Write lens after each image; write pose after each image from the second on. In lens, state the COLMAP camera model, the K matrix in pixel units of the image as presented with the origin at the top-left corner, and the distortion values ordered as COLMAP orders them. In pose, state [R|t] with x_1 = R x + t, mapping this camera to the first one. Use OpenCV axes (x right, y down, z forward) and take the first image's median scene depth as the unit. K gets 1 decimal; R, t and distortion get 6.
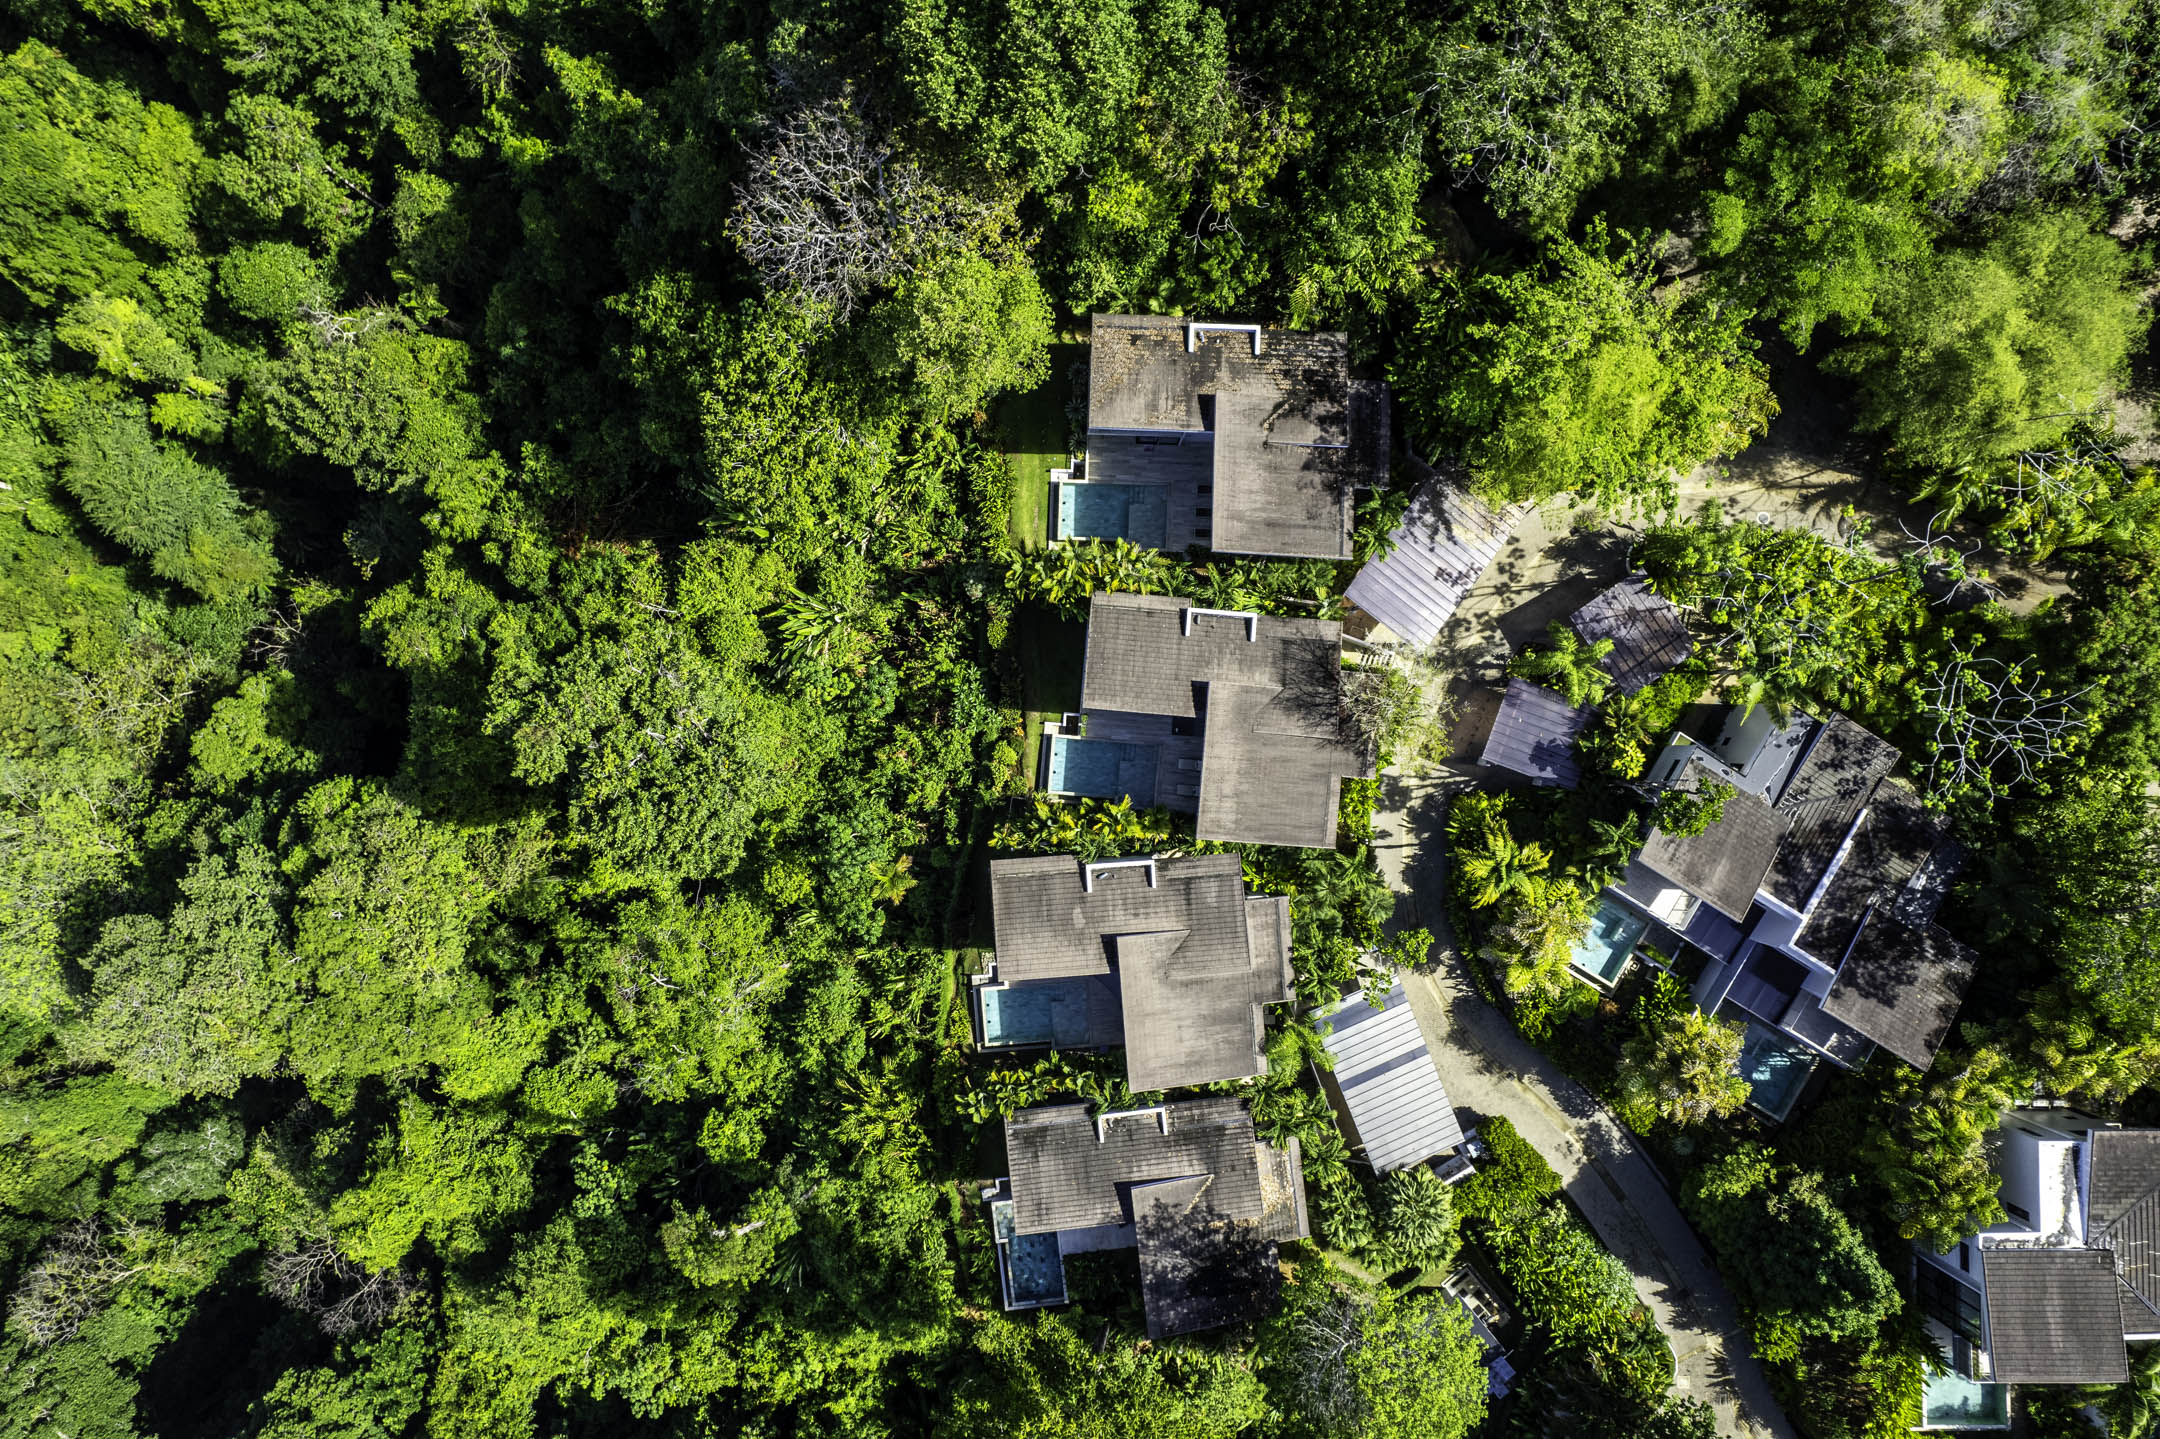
lens RADIAL K [[1394.6, 0, 1086.9], [0, 1394.6, 811.6], [0, 0, 1]] dist [-0.076297, 0.068470]
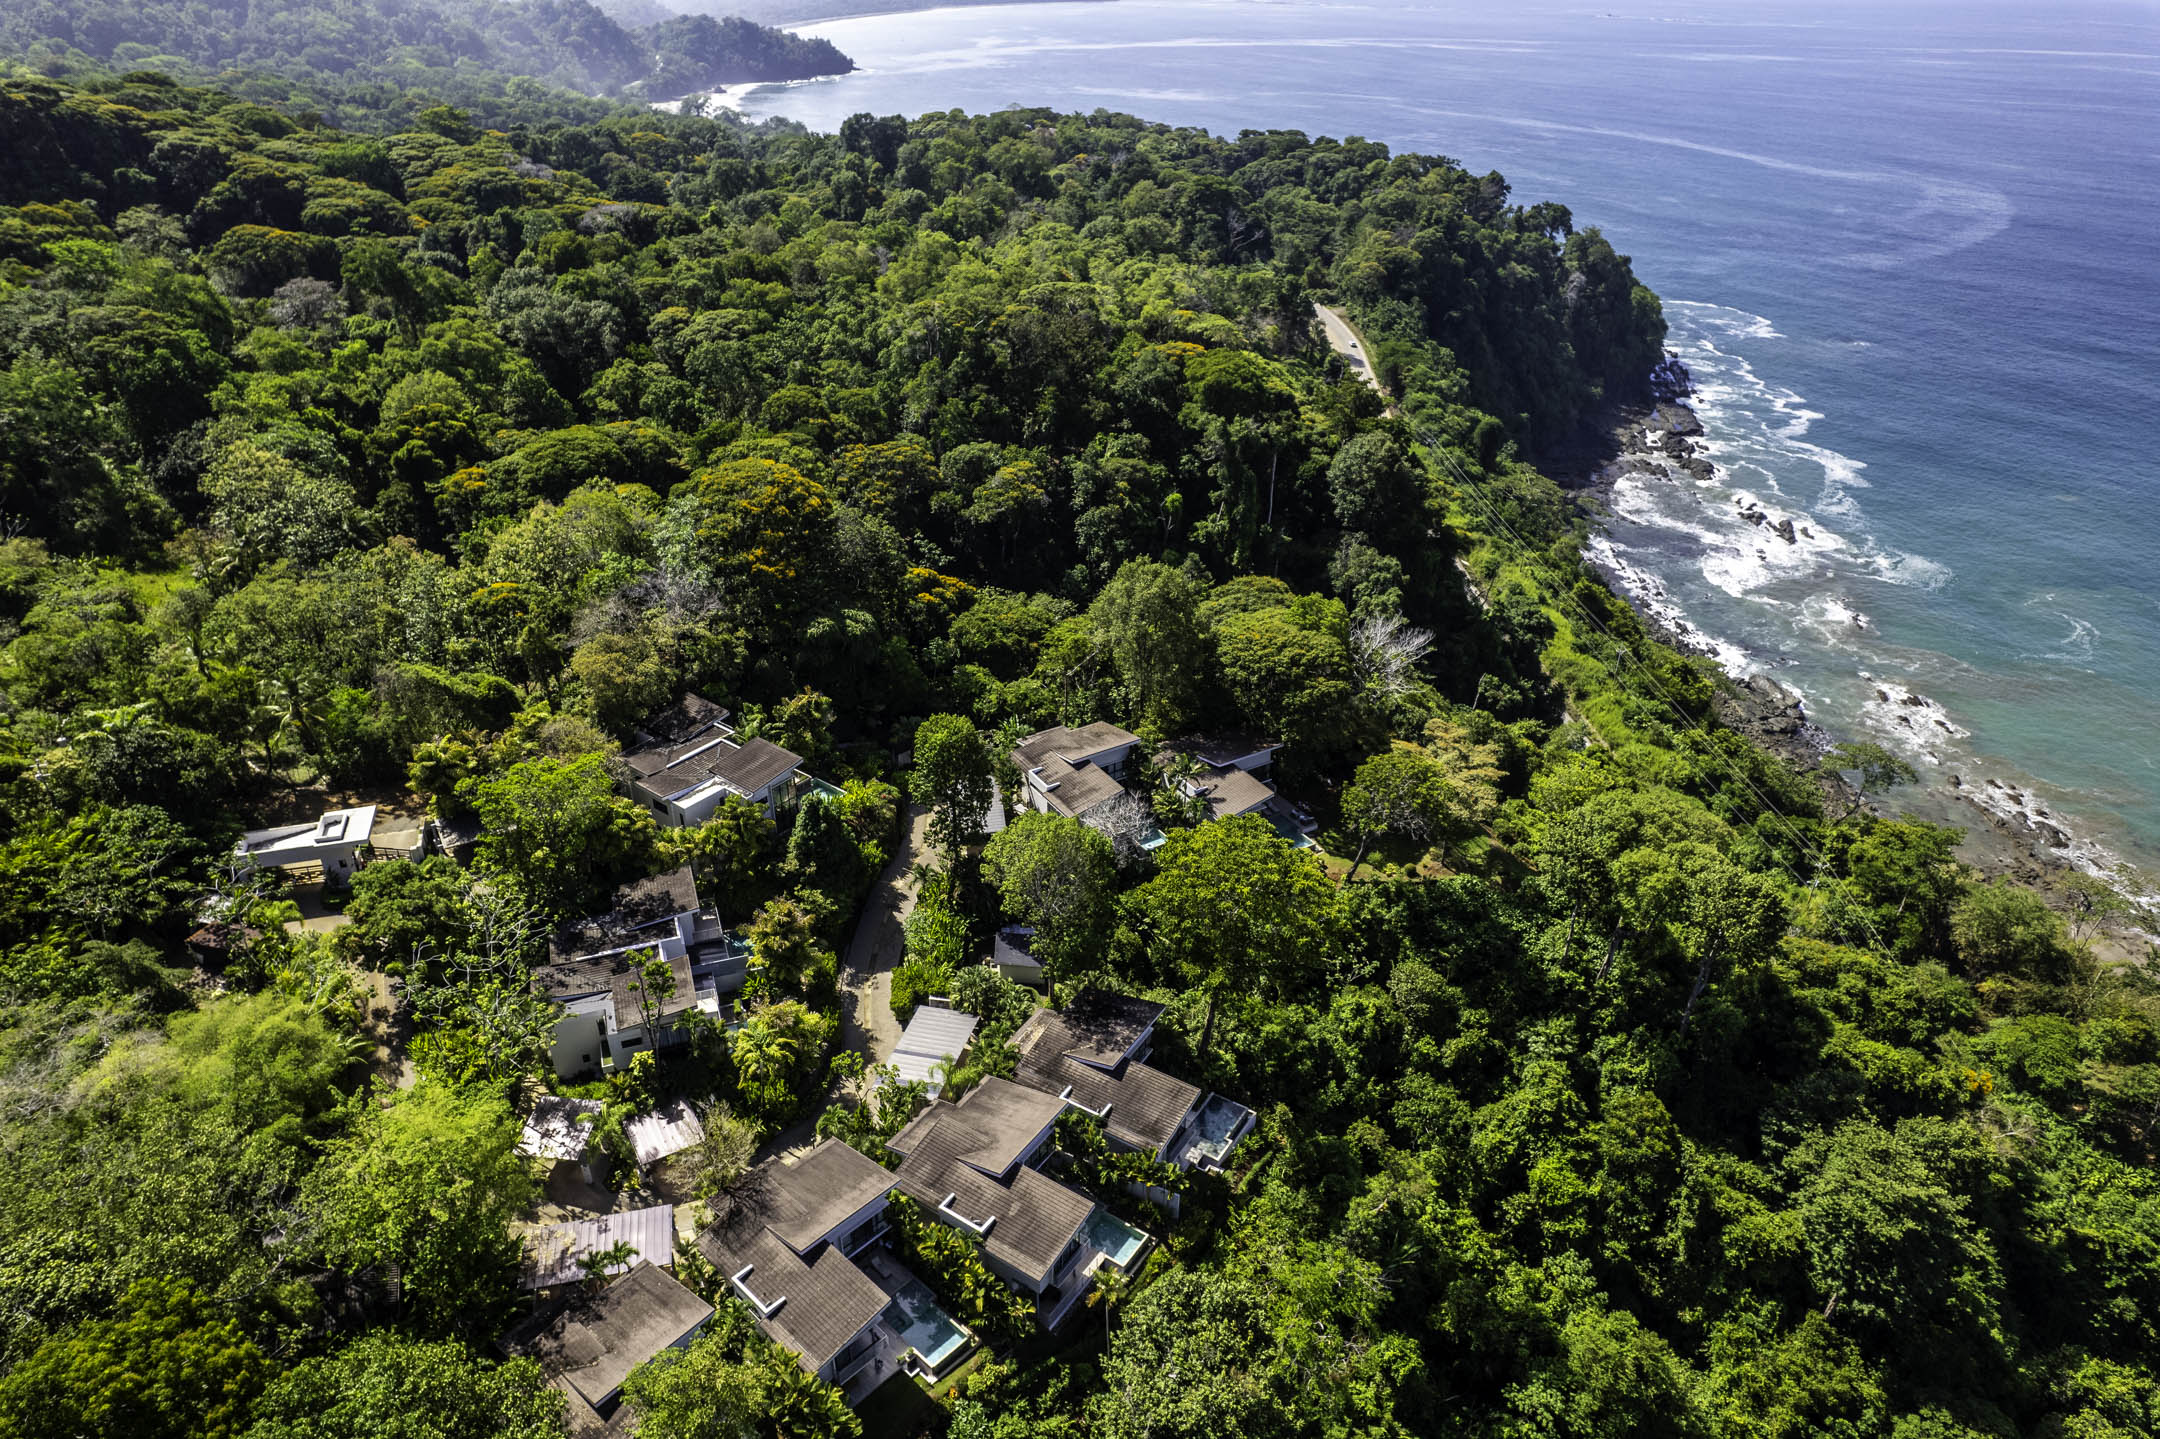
lens RADIAL K [[1394.6, 0, 1086.9], [0, 1394.6, 811.6], [0, 0, 1]] dist [-0.076297, 0.068470]
pose [[-0.784834, -0.319956, 0.530719, -0.603175], [0.619638, -0.392559, 0.679666, -0.590010], [-0.009124, 0.862279, 0.506351, 0.067526]]
